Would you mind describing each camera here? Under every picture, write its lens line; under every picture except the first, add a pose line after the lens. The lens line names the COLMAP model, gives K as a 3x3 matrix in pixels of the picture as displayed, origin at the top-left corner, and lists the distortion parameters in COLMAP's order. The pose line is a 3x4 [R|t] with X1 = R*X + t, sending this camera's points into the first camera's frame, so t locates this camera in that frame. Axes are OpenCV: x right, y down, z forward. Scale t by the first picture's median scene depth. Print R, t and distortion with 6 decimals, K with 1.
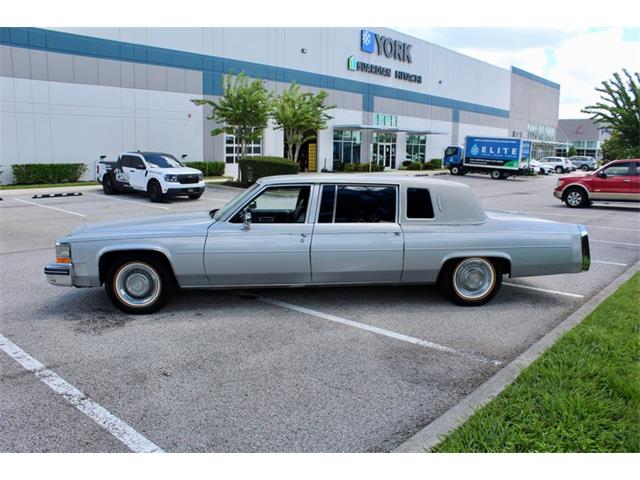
lens RADIAL K [[541.3, 0, 316.1], [0, 541.3, 238.9], [0, 0, 1]] dist [-0.160805, 0.134750]
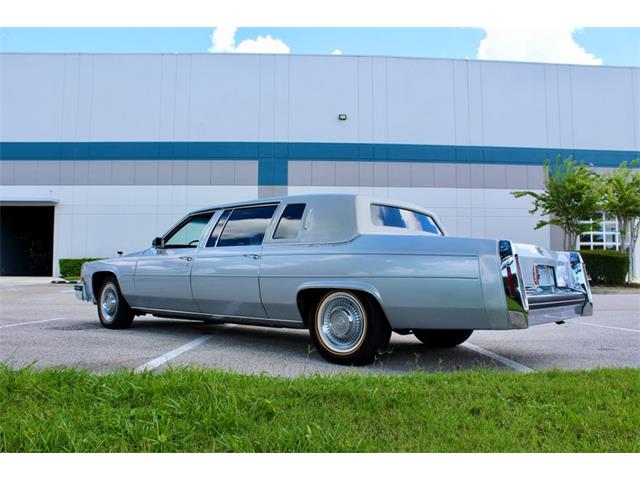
lens RADIAL K [[541.3, 0, 316.1], [0, 541.3, 238.9], [0, 0, 1]] dist [-0.160805, 0.134750]
pose [[0.685908, -0.052203, -0.725814, 0.193529], [-0.112203, 0.977908, -0.176368, 0.023796], [0.718986, 0.202411, 0.664897, 0.124601]]
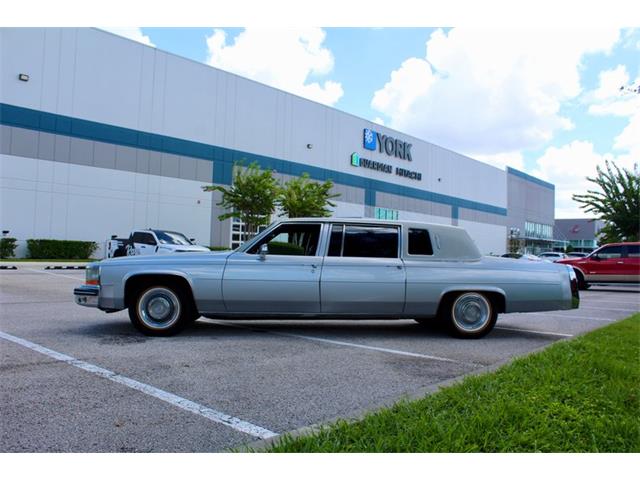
lens RADIAL K [[541.3, 0, 316.1], [0, 541.3, 238.9], [0, 0, 1]] dist [-0.160805, 0.134750]
pose [[0.999830, 0.018119, -0.003429, -0.003908], [-0.018441, 0.982261, -0.186611, 0.033732], [-0.000013, 0.186643, 0.982428, -0.020378]]
